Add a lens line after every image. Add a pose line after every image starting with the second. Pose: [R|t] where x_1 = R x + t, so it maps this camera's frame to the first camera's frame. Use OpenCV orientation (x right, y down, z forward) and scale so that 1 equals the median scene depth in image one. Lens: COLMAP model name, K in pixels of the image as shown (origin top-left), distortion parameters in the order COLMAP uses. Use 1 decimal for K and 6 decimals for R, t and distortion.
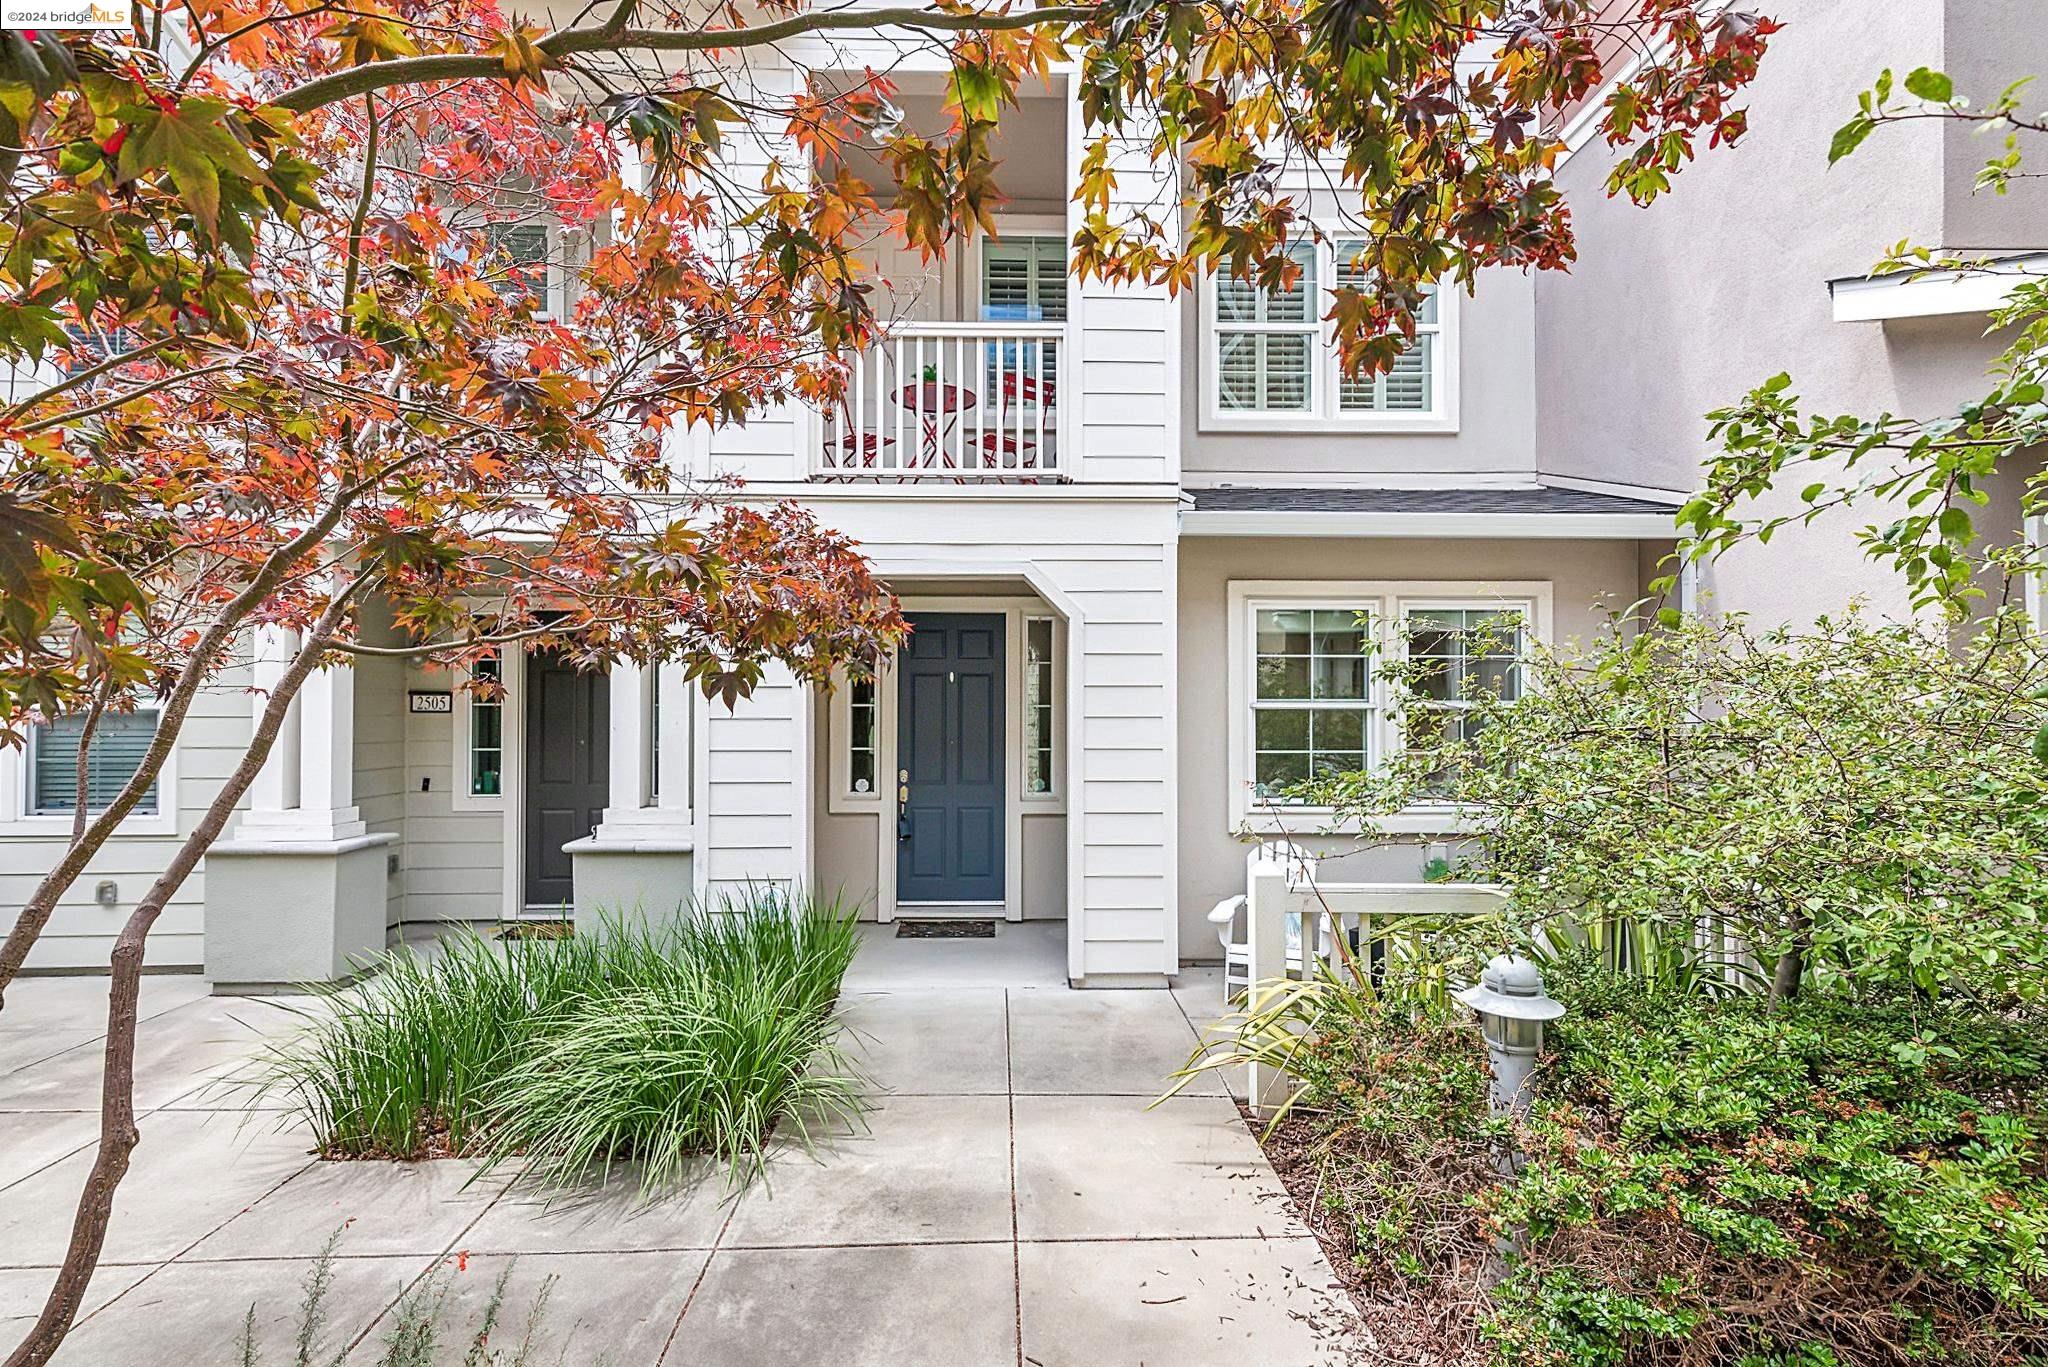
lens RADIAL K [[935.8, 0, 1027.5], [0, 935.8, 696.2], [0, 0, 1]] dist [0.001204, -0.000199]
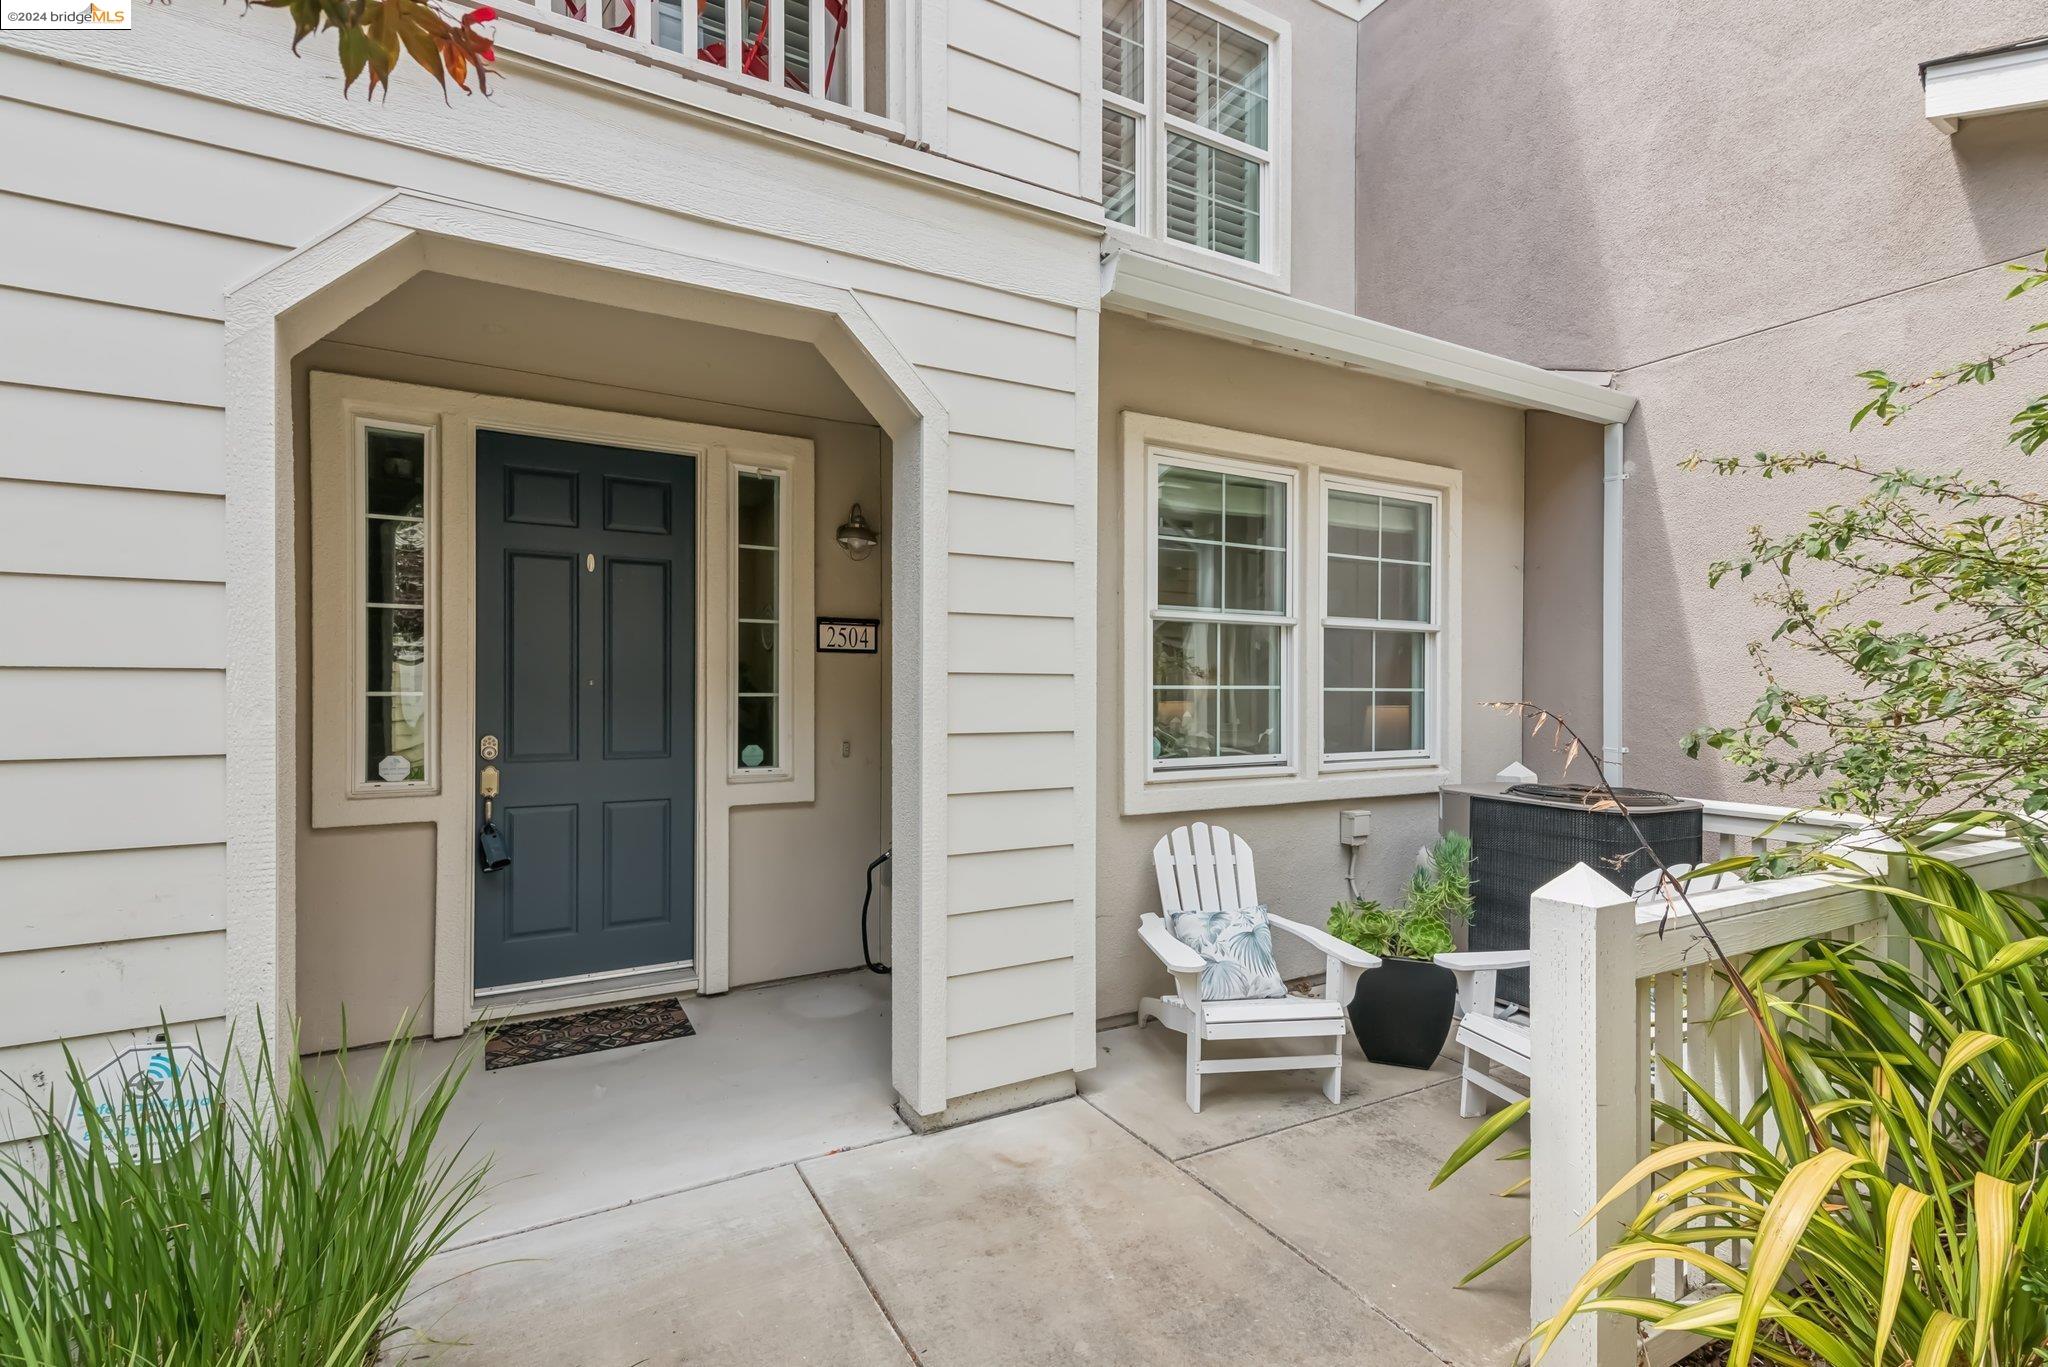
lens RADIAL K [[933.3, 0, 1025.5], [0, 933.3, 696.1], [0, 0, 1]] dist [0.009098, -0.000330]
pose [[0.885391, -0.004322, 0.464826, -0.142263], [-0.004423, 0.999833, 0.017721, 0.059332], [-0.464825, -0.017746, 0.885224, 0.516108]]
